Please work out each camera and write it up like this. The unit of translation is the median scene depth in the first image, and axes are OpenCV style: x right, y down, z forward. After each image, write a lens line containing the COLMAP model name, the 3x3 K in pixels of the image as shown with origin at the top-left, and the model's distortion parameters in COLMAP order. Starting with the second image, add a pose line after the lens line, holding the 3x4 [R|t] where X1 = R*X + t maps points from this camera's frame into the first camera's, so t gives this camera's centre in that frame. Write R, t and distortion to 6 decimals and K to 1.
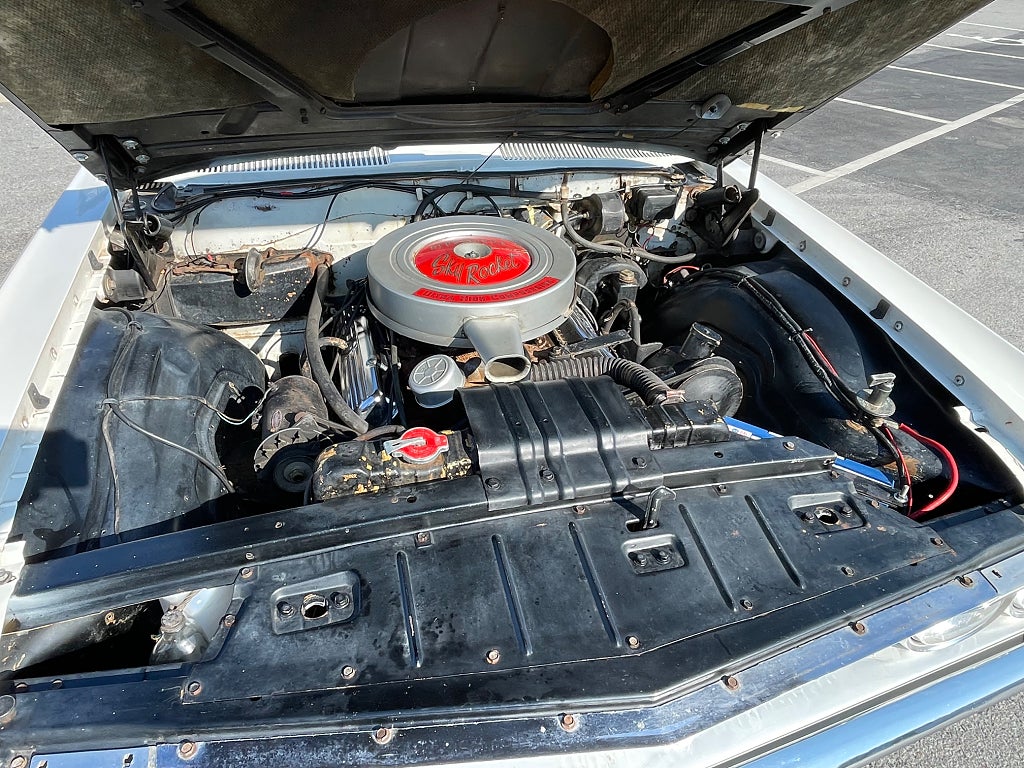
lens RADIAL K [[672.8, 0, 511.4], [0, 672.8, 384.9], [0, 0, 1]] dist [-0.007357, 0.000374]
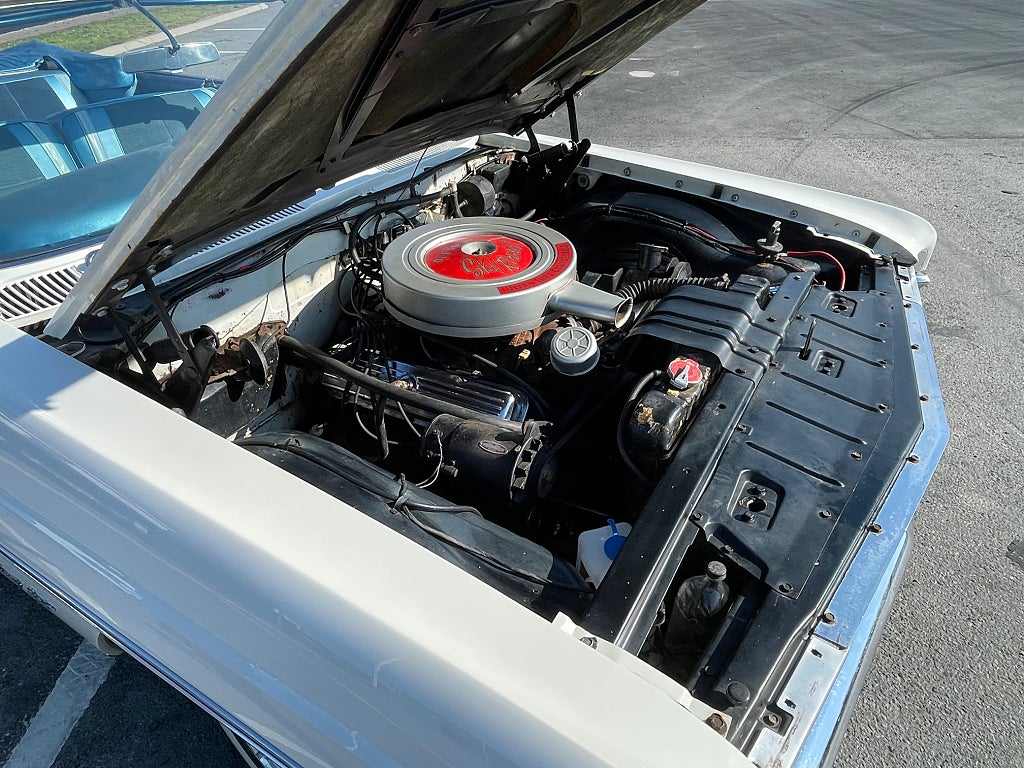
lens RADIAL K [[672.8, 0, 509.9], [0, 672.8, 382.5], [0, 0, 1]] dist [-0.007357, 0.000374]
pose [[0.720475, -0.432775, 0.541868, -0.608995], [0.435729, 0.890380, 0.131770, -0.113435], [-0.539496, 0.141171, 0.830069, 0.101493]]
